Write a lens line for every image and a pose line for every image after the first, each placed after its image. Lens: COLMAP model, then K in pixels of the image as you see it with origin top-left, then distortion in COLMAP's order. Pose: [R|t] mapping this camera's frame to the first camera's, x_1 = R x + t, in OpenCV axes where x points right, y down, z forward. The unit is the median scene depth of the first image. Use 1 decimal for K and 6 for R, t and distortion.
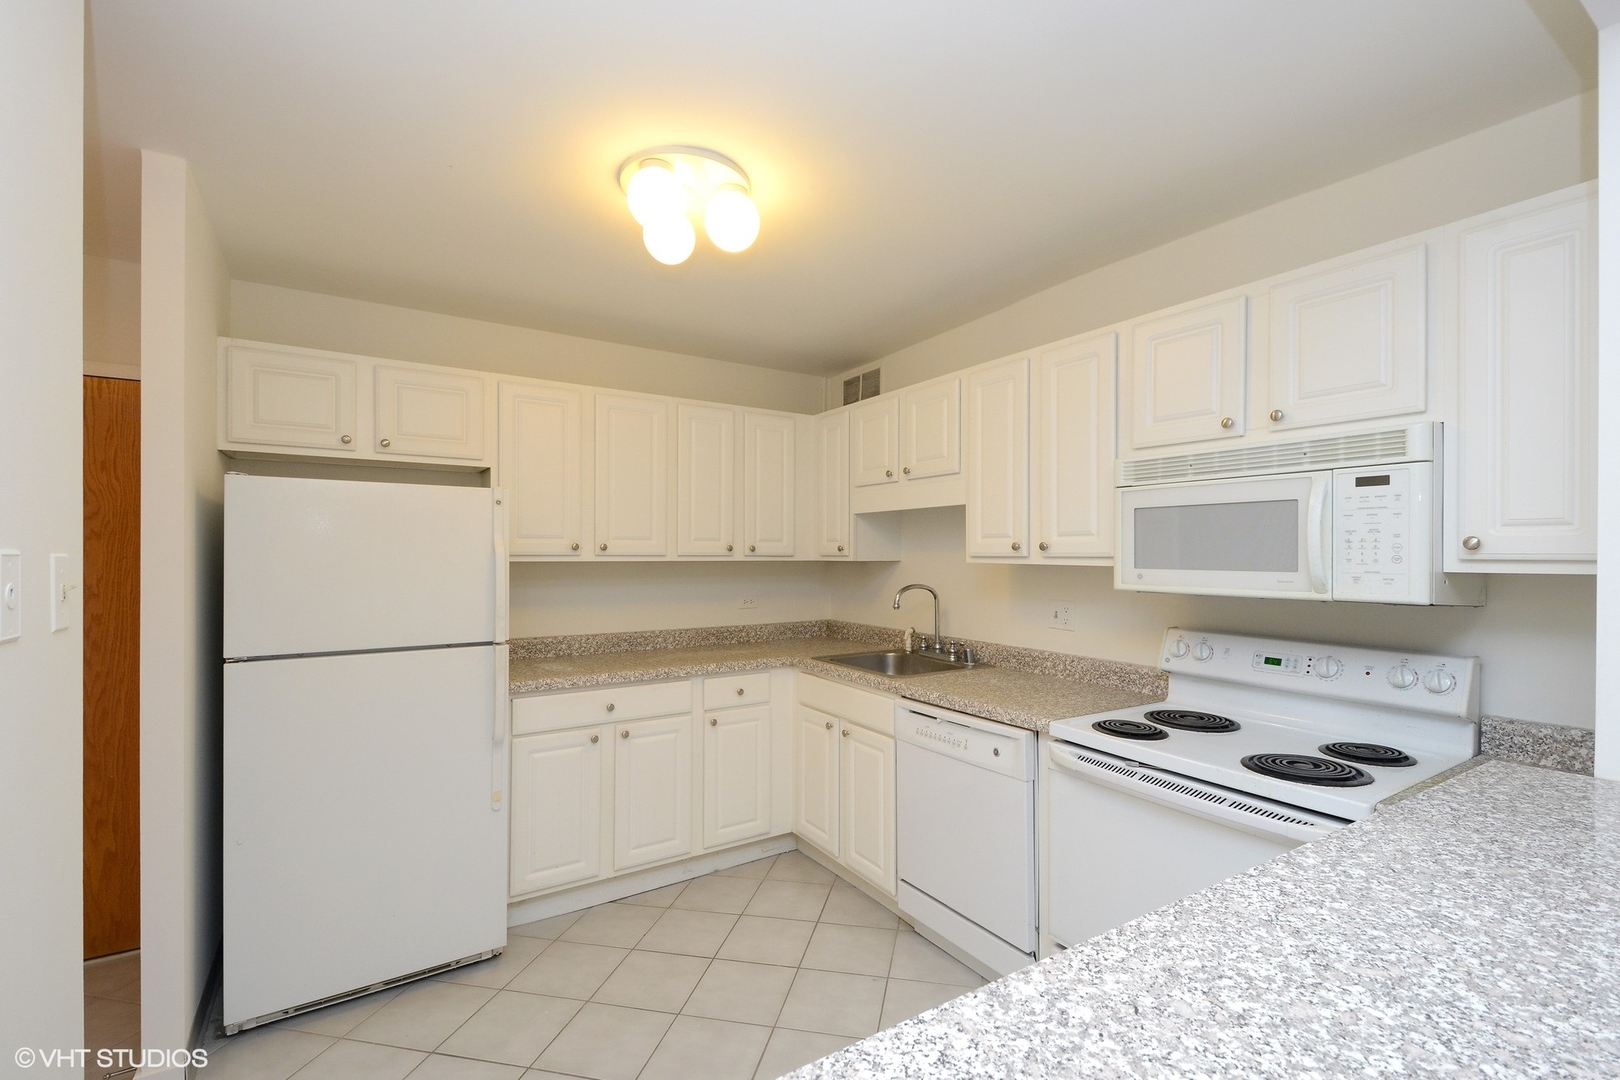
lens RADIAL K [[708.9, 0, 806.2], [0, 708.9, 542.6], [0, 0, 1]] dist [0.004804, -0.000069]
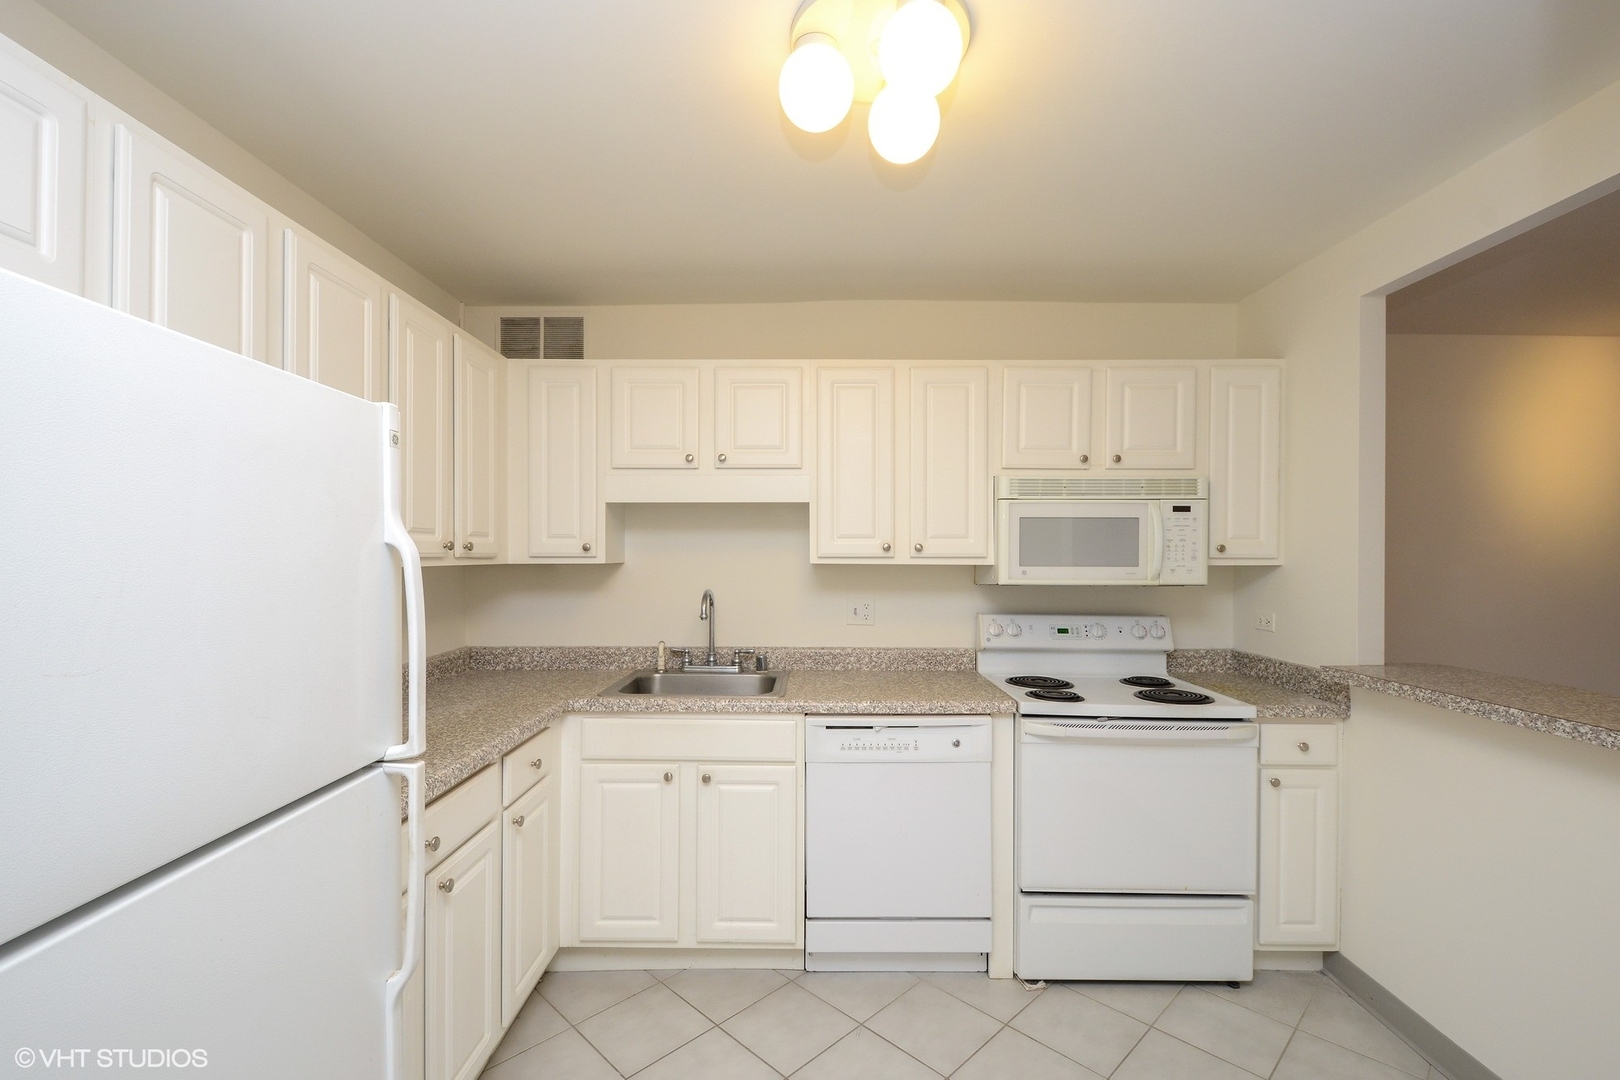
lens RADIAL K [[708.9, 0, 808.7], [0, 708.9, 553.1], [0, 0, 1]] dist [0.004804, -0.000069]
pose [[0.534743, 0.000159, 0.845015, -0.757625], [-0.013125, 0.999881, 0.008117, 0.008167], [-0.844913, -0.015431, 0.534681, 0.644701]]
